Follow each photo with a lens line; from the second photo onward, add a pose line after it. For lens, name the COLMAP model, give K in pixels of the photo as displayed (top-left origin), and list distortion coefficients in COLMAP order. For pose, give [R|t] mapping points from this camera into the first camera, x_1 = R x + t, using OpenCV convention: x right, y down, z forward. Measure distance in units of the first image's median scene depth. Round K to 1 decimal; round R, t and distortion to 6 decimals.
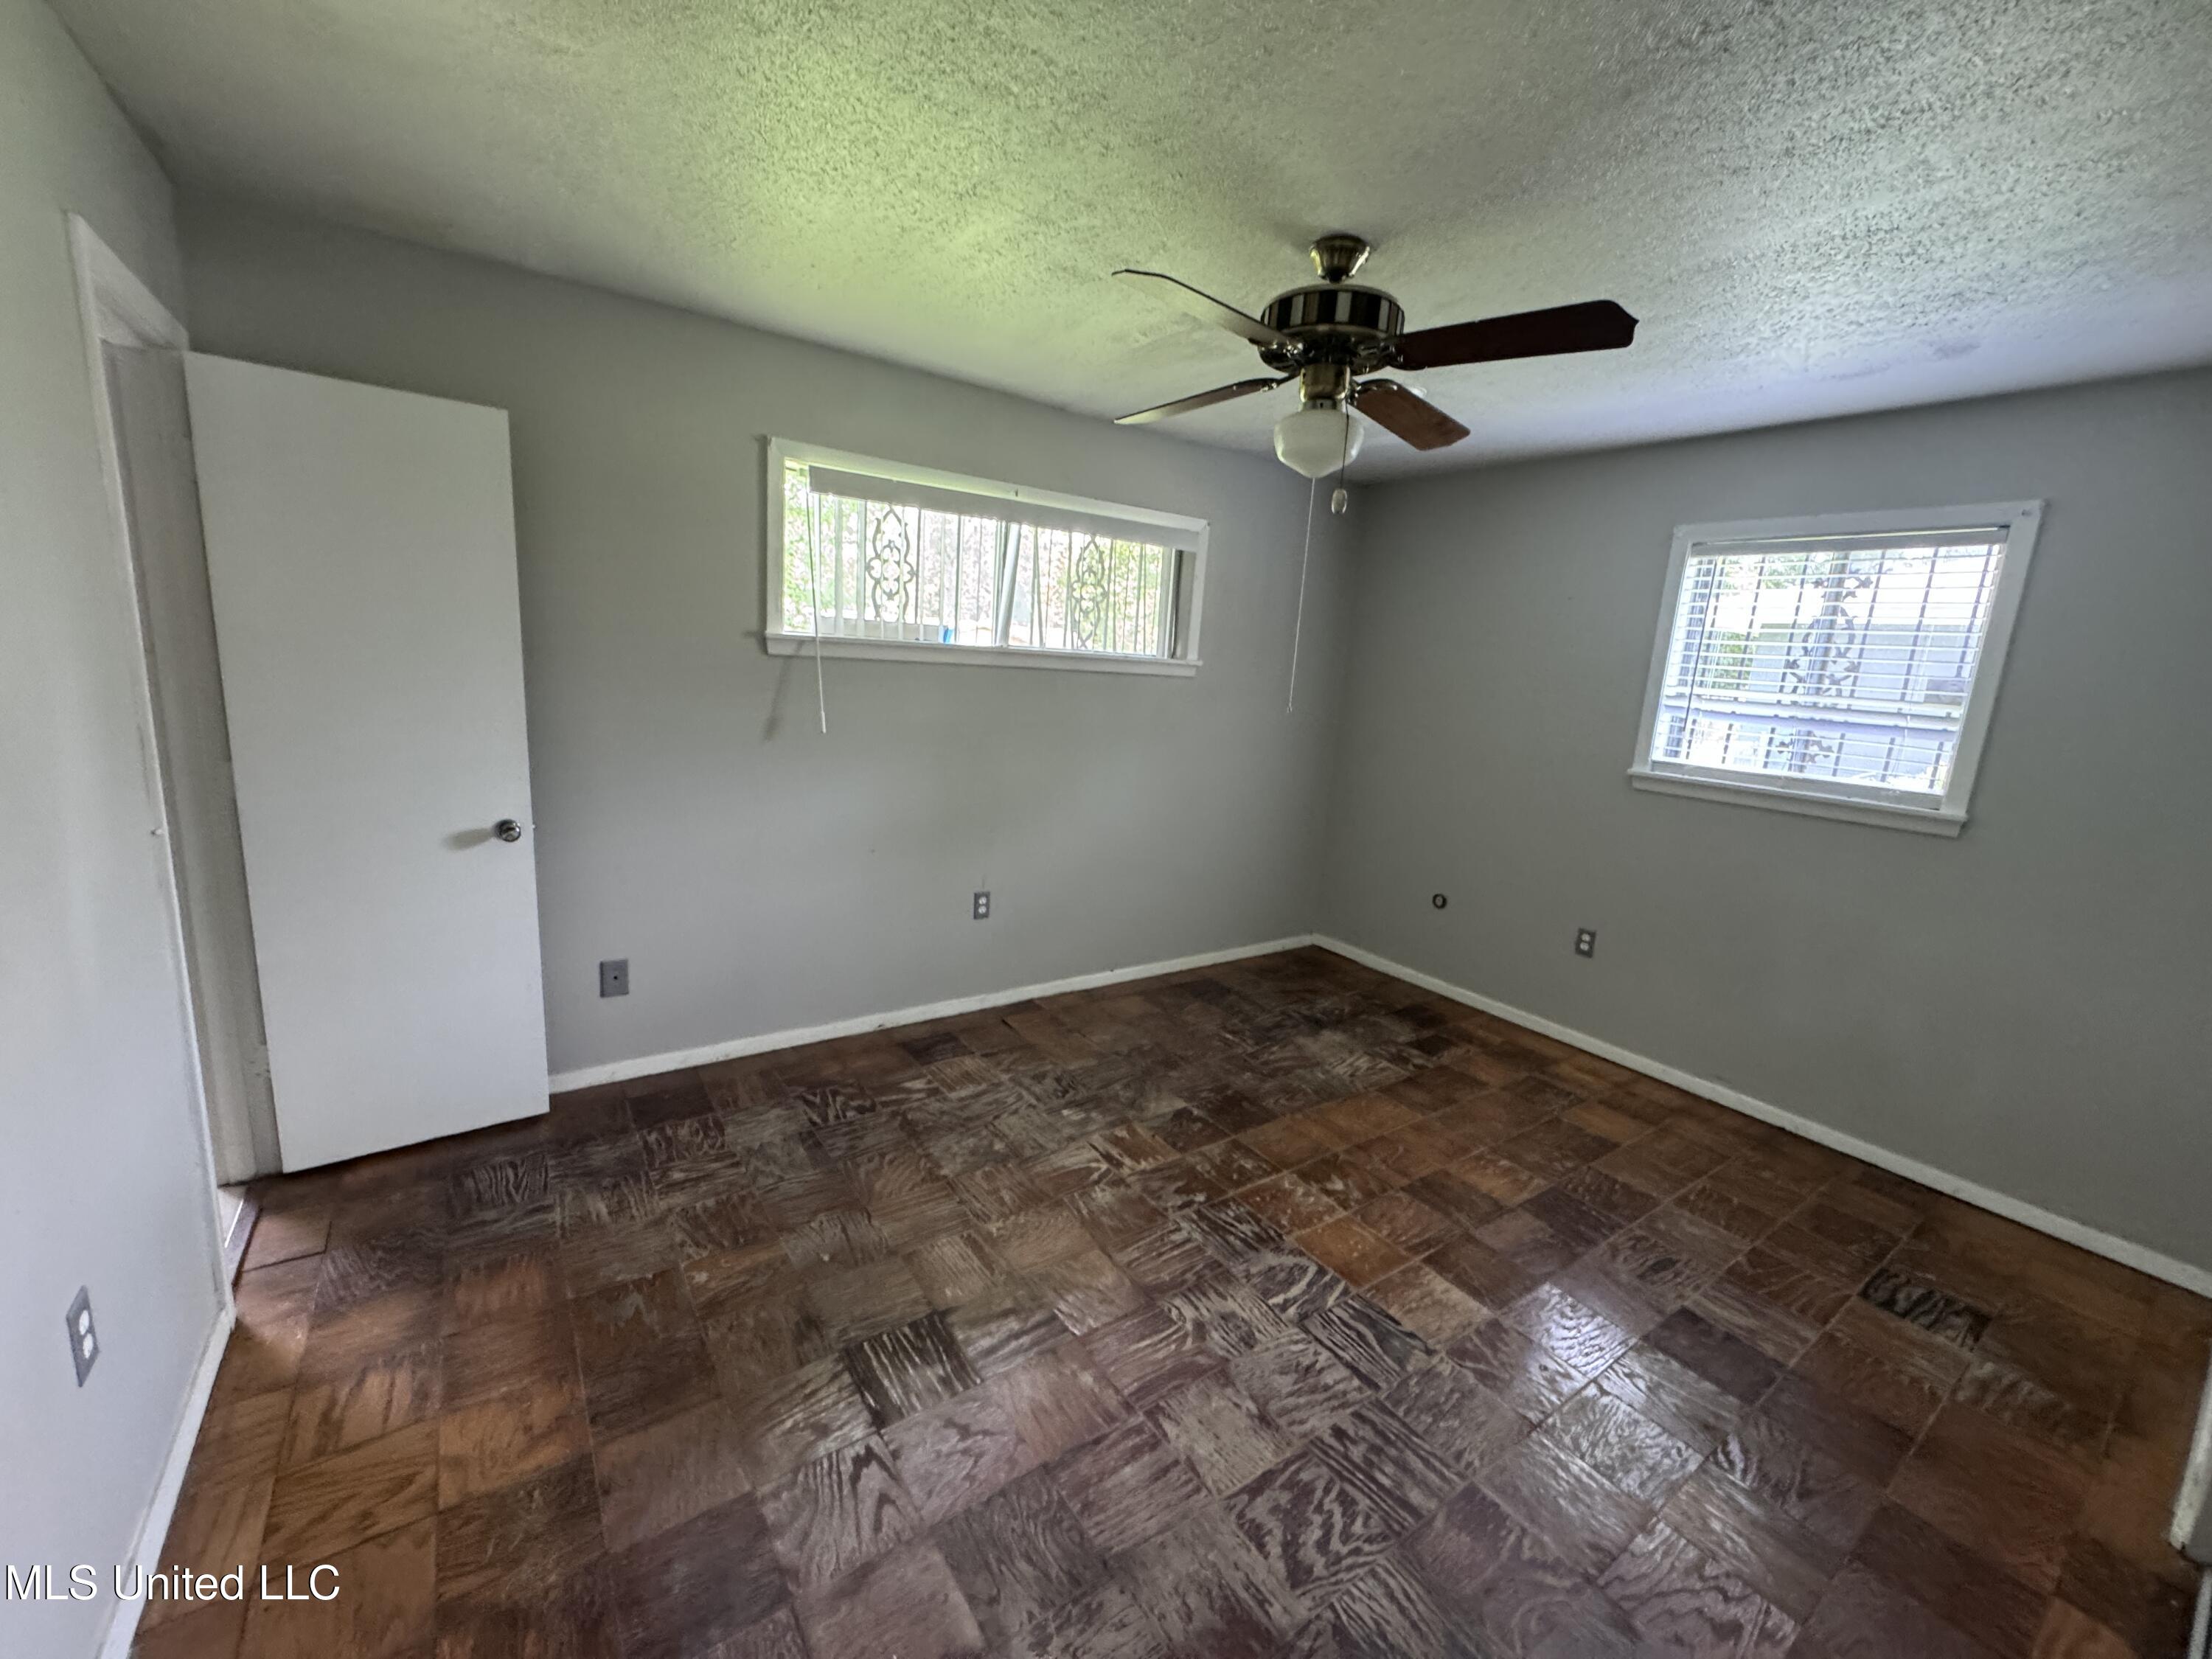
lens RADIAL K [[884.9, 0, 1104.6], [0, 884.9, 828.5], [0, 0, 1]] dist [-0.001283, -0.000231]
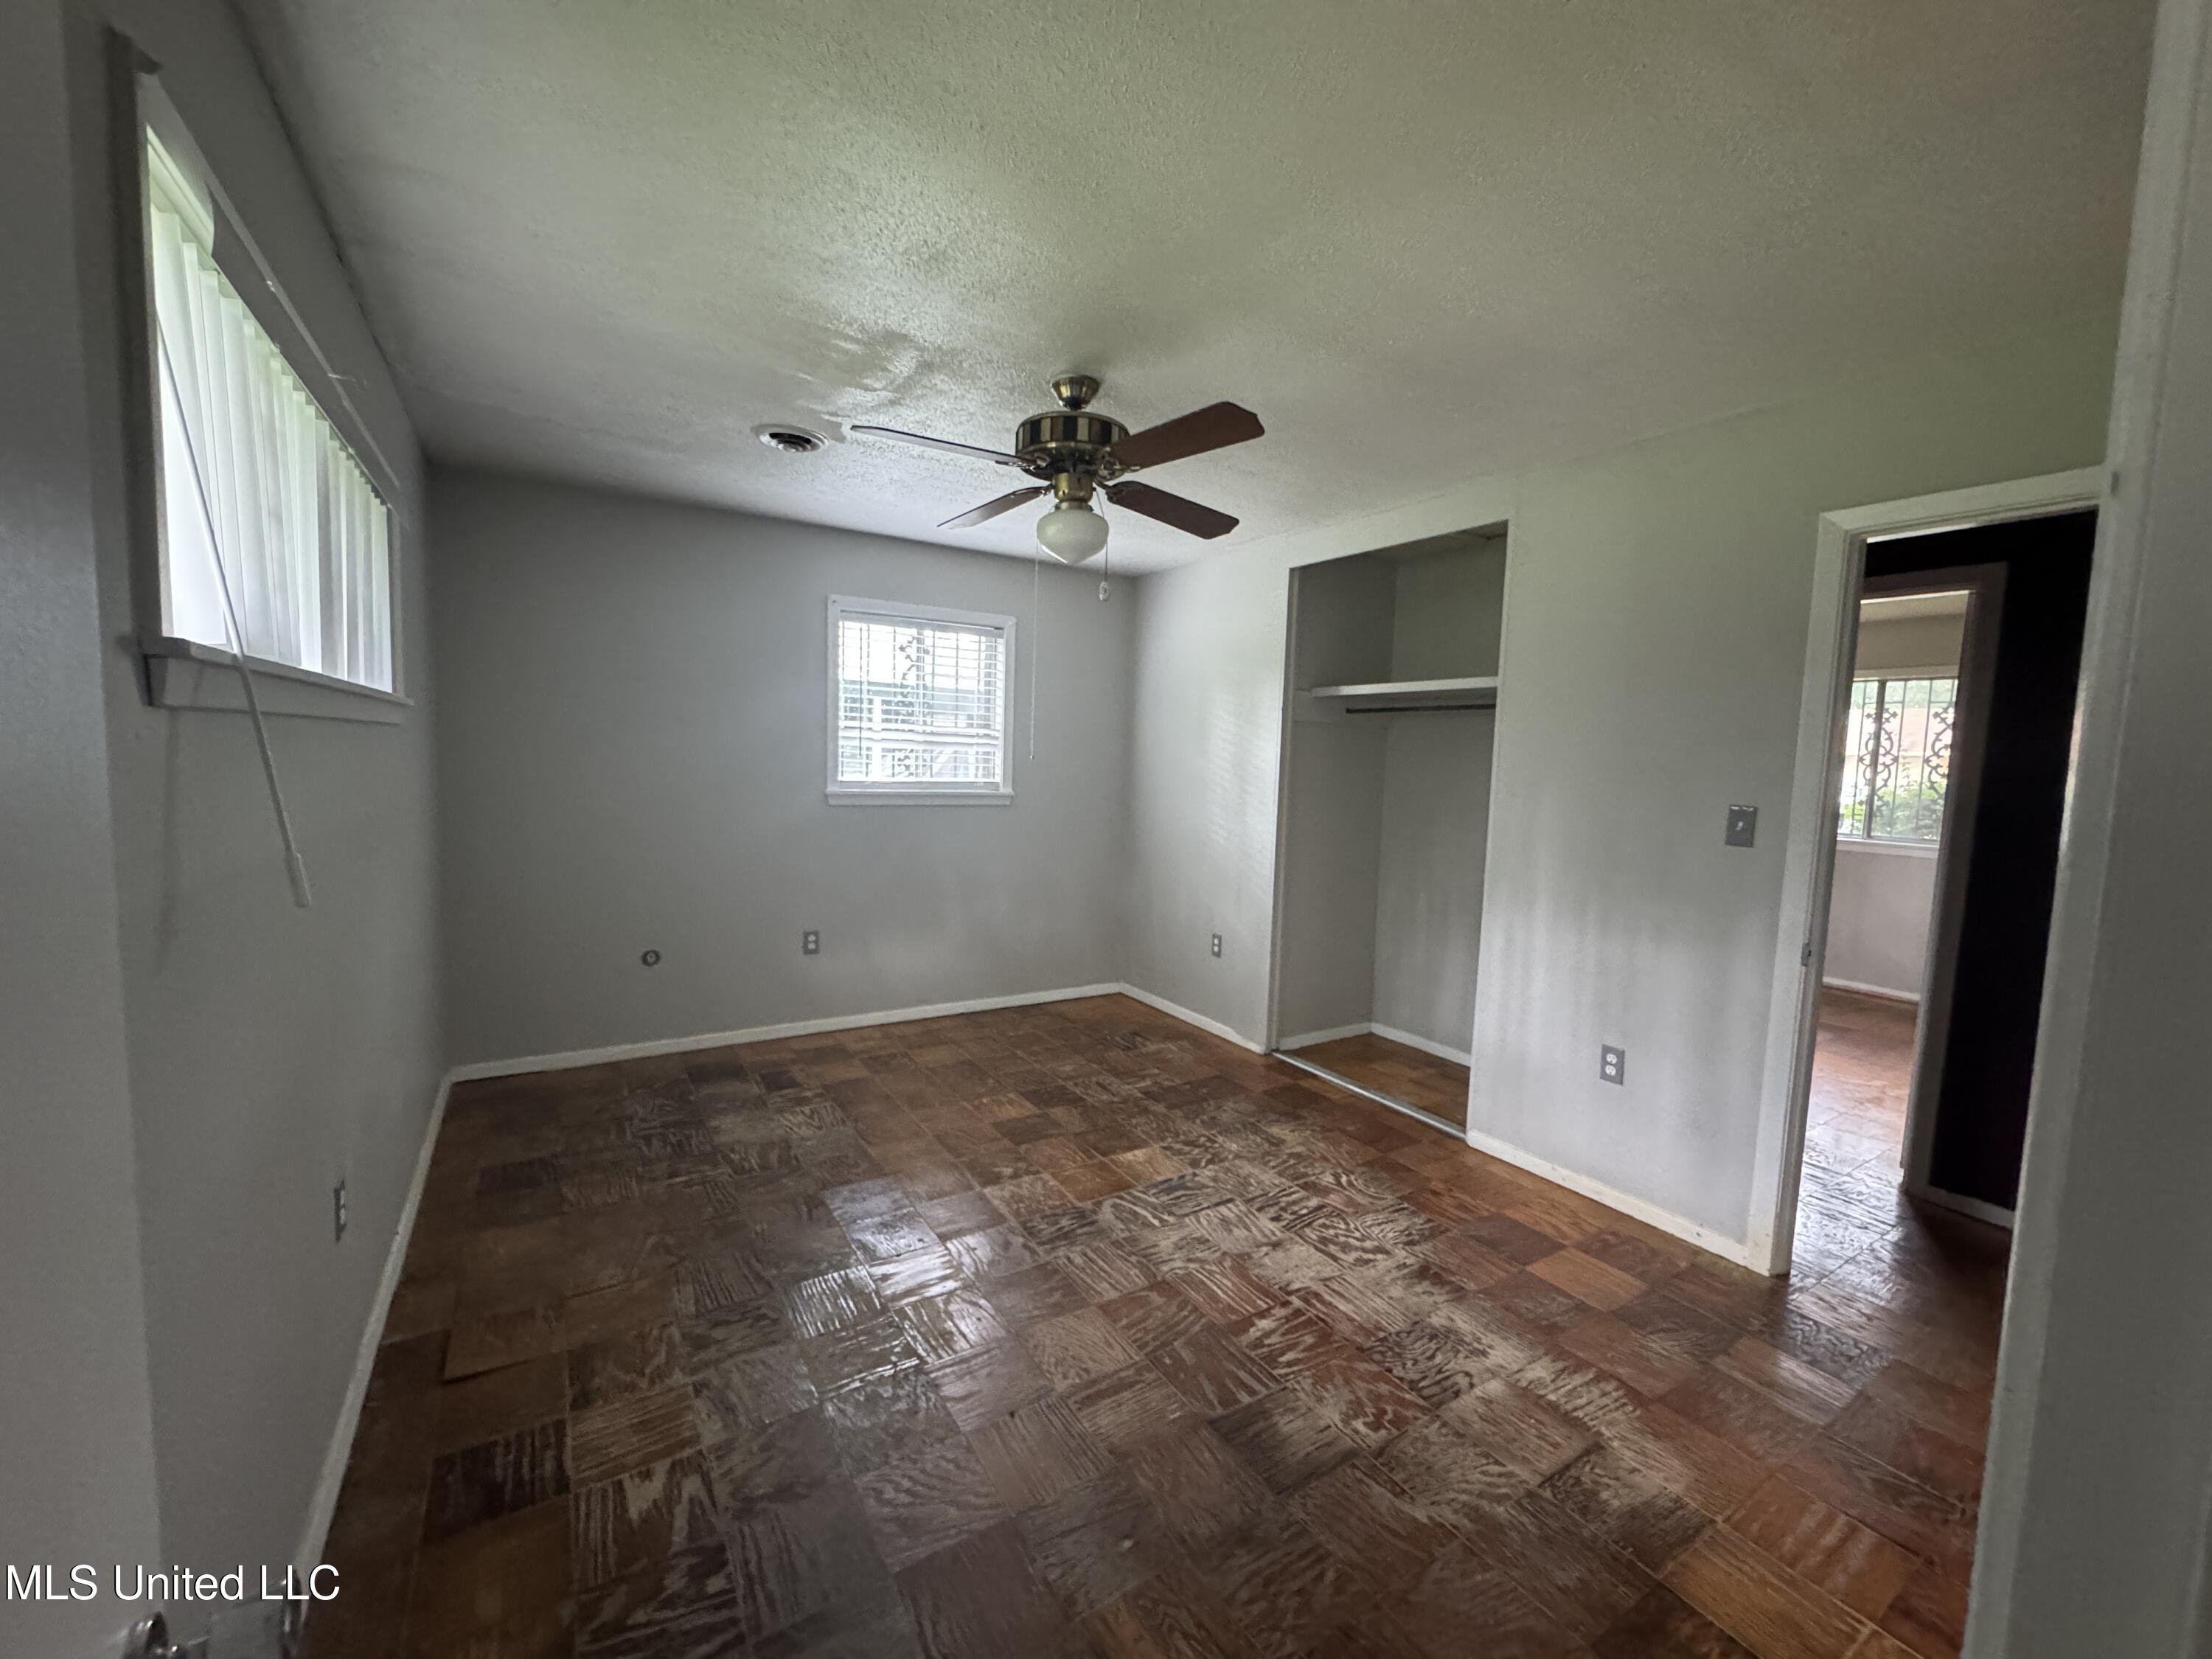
lens RADIAL K [[884.9, 0, 1104.6], [0, 884.9, 828.5], [0, 0, 1]] dist [-0.001283, -0.000231]
pose [[0.050992, -0.147234, 0.987786, -0.679332], [0.161785, 0.977227, 0.137308, -0.138192], [-0.985508, 0.152807, 0.073651, 0.627043]]
